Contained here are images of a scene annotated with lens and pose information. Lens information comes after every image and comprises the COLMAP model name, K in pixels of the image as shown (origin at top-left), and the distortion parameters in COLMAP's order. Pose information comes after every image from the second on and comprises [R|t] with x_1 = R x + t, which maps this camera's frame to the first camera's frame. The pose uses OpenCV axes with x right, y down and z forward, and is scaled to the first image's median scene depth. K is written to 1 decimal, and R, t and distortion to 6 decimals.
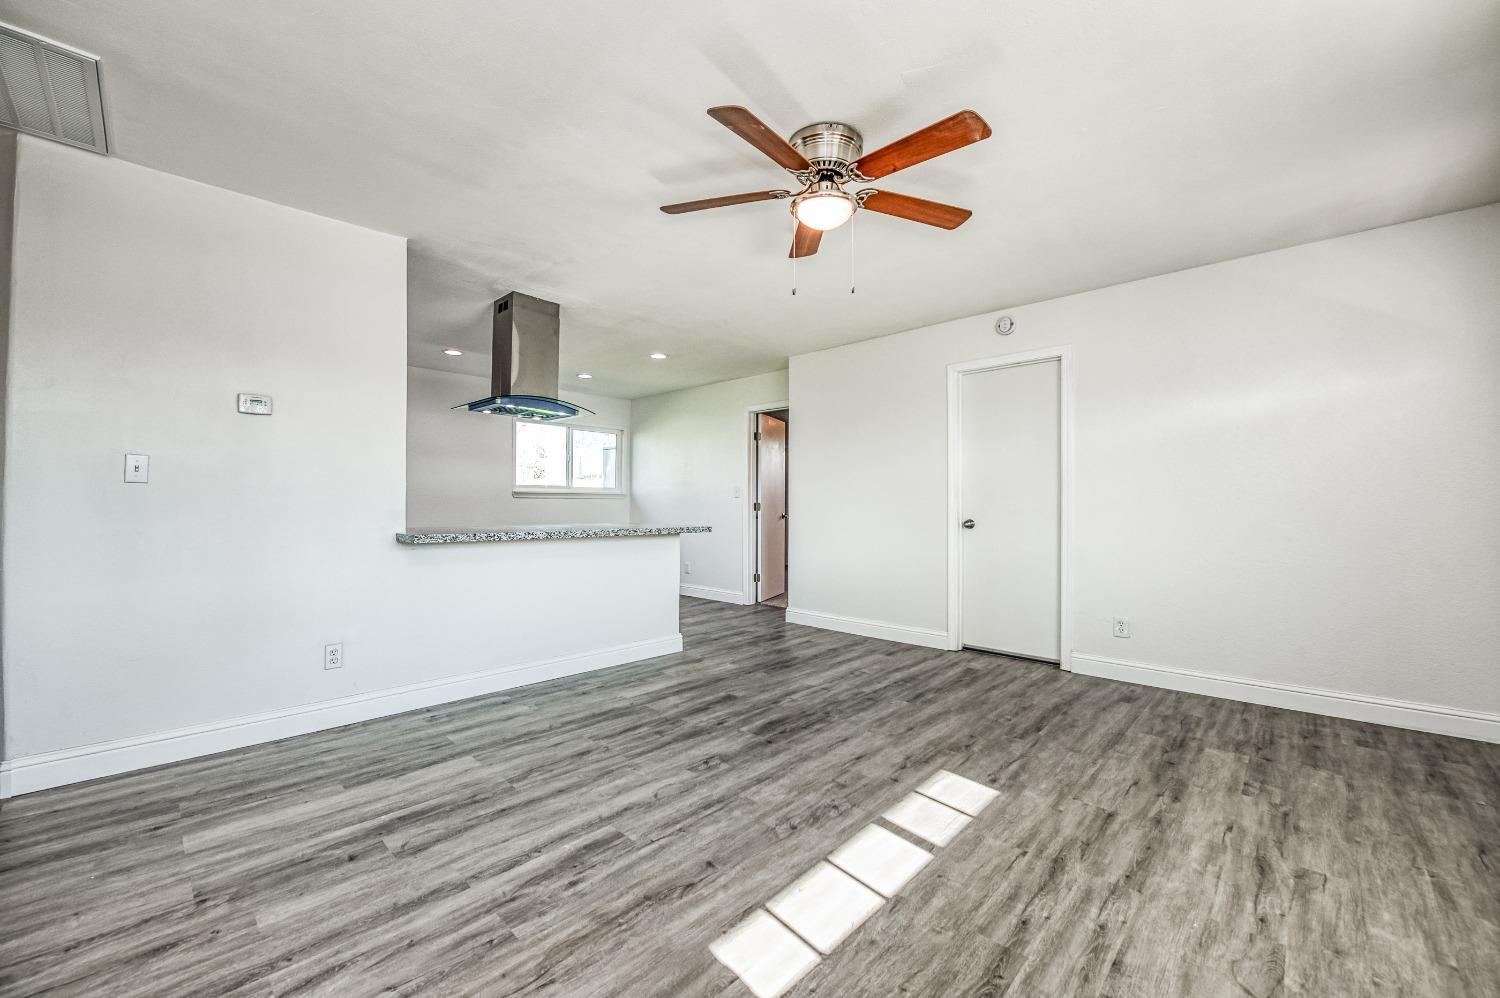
lens RADIAL K [[597.3, 0, 756.2], [0, 597.3, 506.9], [0, 0, 1]] dist [-0.019044, -0.000257]
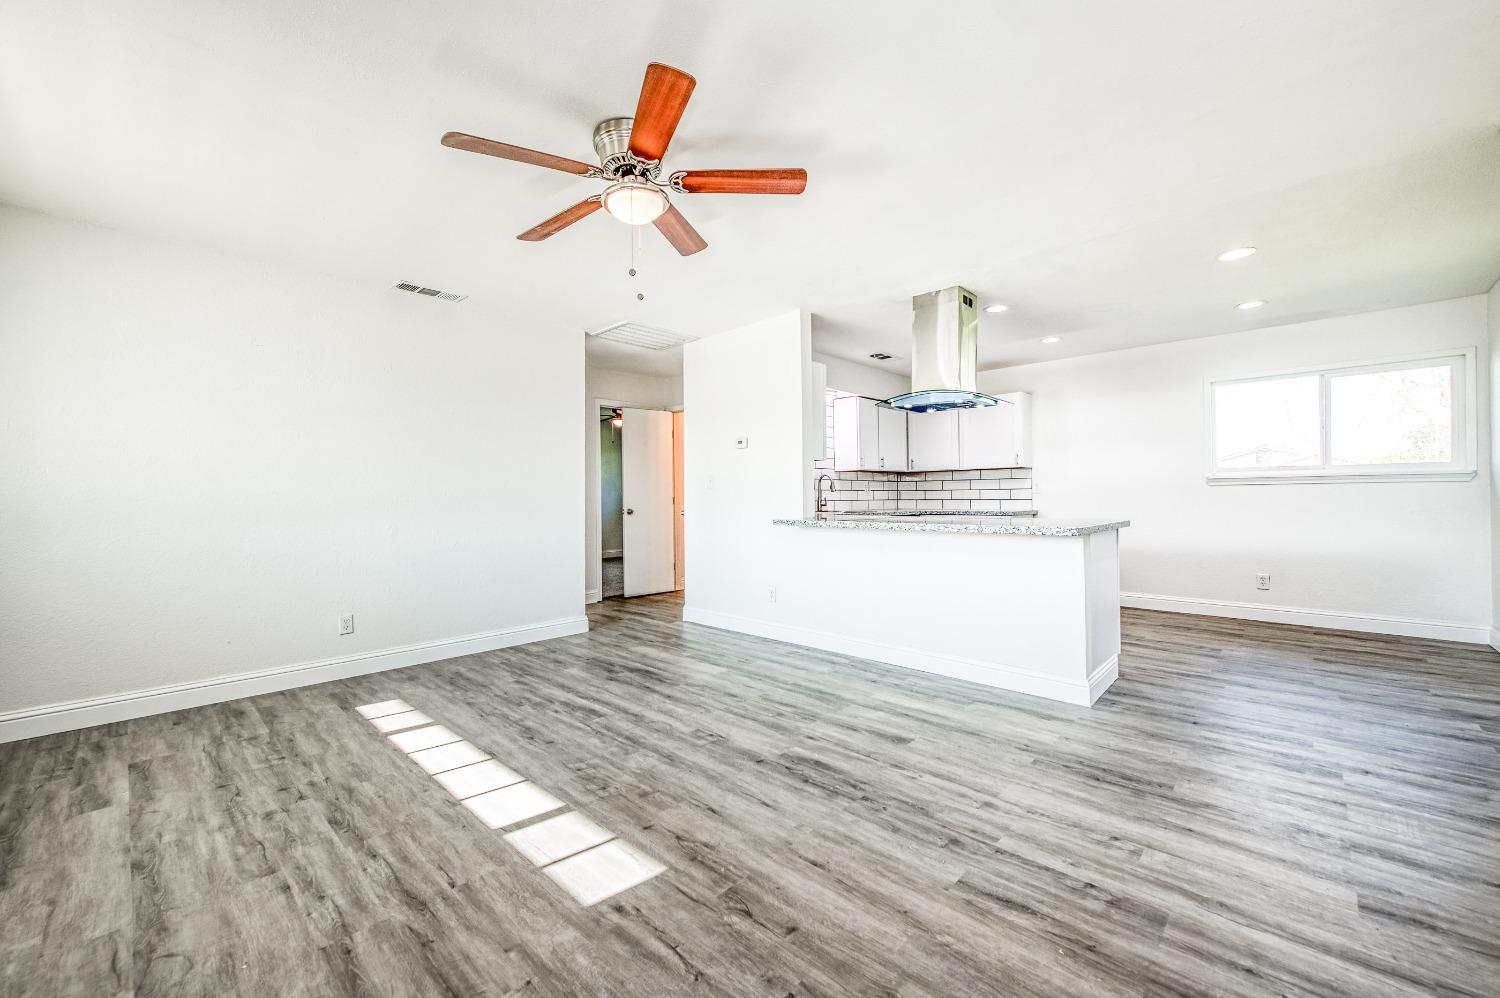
lens RADIAL K [[602.7, 0, 744.6], [0, 602.7, 496.0], [0, 0, 1]] dist [0.003029, -0.000016]
pose [[-0.016651, -0.004056, -0.999853, 1.123764], [0.005422, 0.999977, -0.004146, -0.000290], [0.999847, -0.005490, -0.016629, 1.201820]]
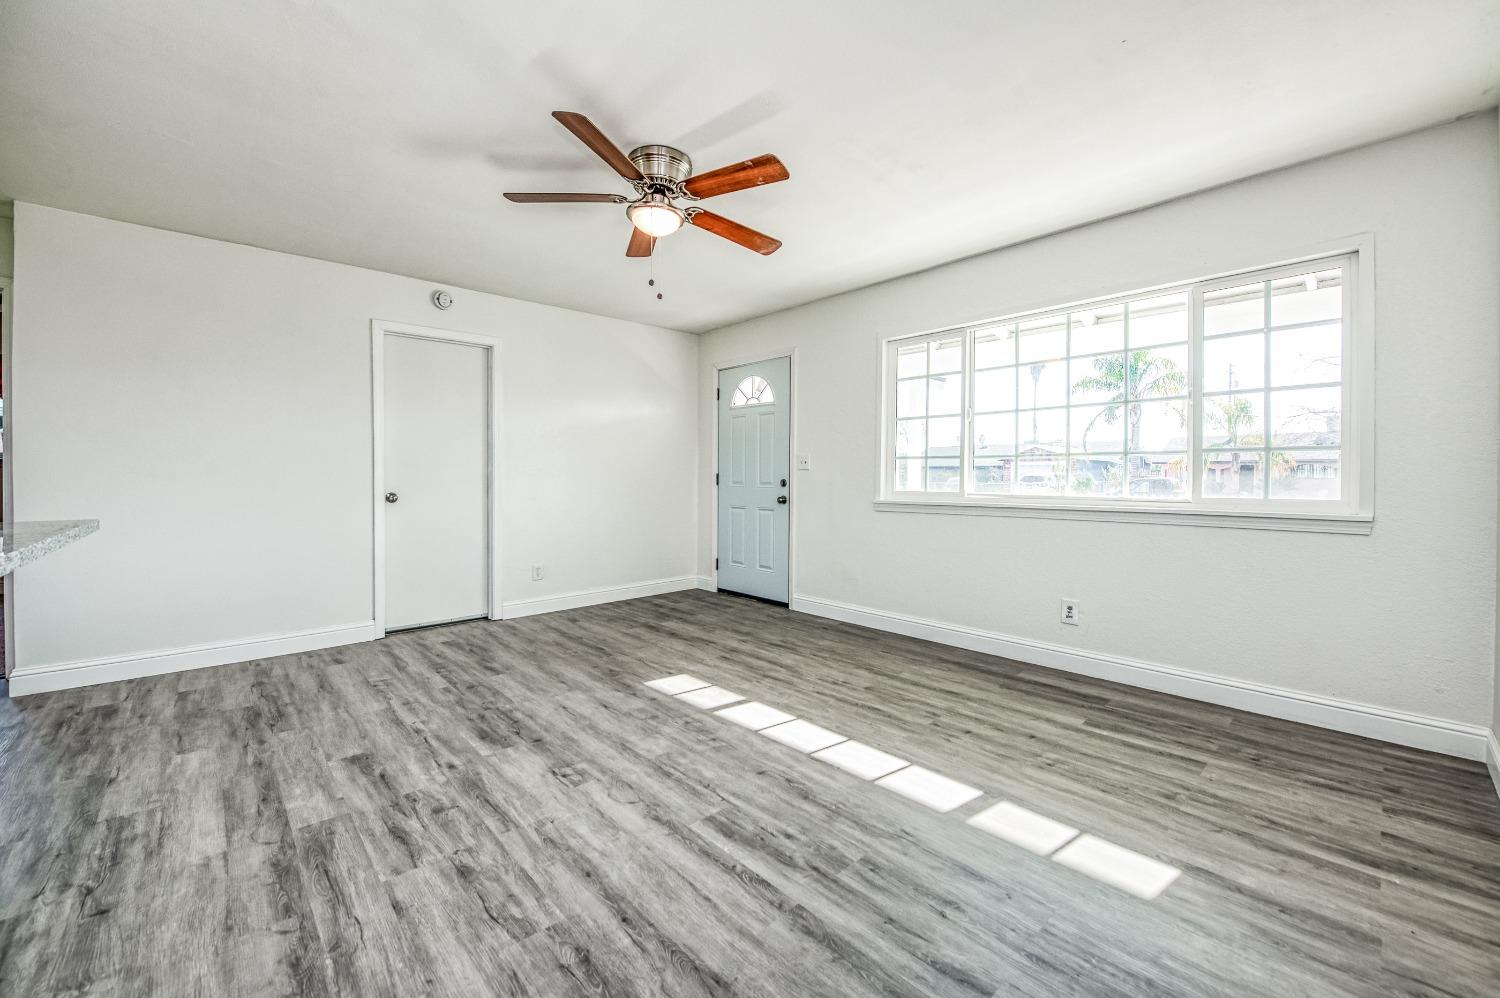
lens RADIAL K [[590.4, 0, 747.8], [0, 590.4, 479.1], [0, 0, 1]] dist [-0.007394, -0.000529]
pose [[0.064312, -0.005327, 0.997916, -1.022089], [0.003898, 0.999979, 0.005087, -0.005916], [-0.997922, 0.003562, 0.064331, 0.753201]]
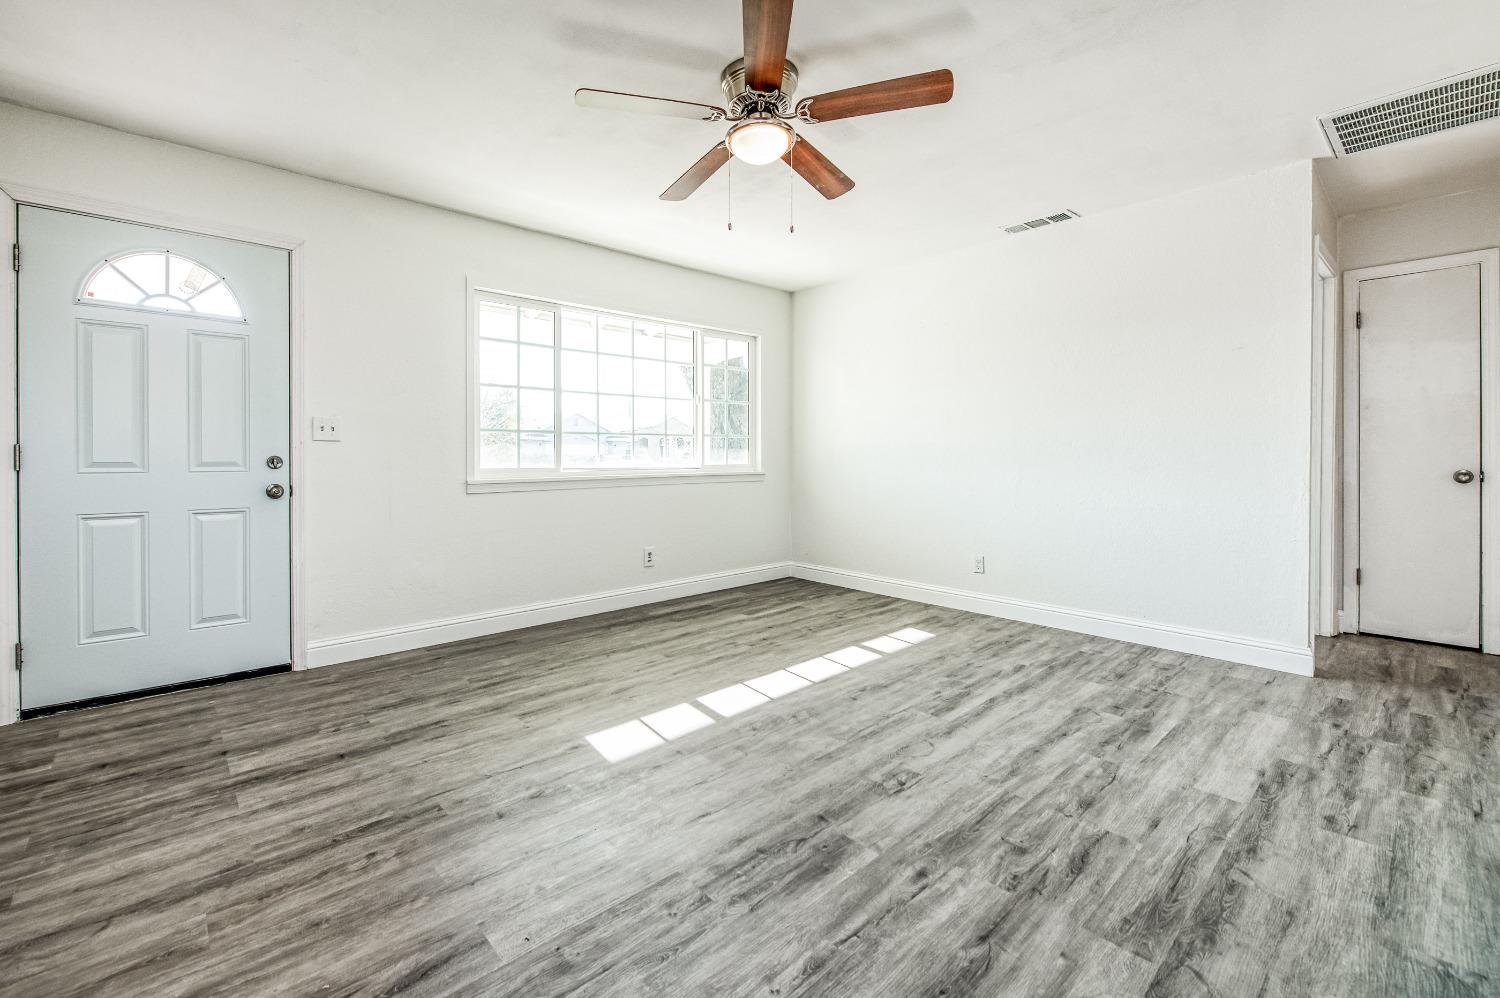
lens RADIAL K [[632.0, 0, 719.1], [0, 632.0, 459.0], [0, 0, 1]] dist [-0.000940, -0.000276]
pose [[-0.995381, -0.001067, 0.096002, 0.082272], [0.000339, 0.999893, 0.014625, -0.007035], [-0.096007, 0.014590, -0.995274, 2.041068]]
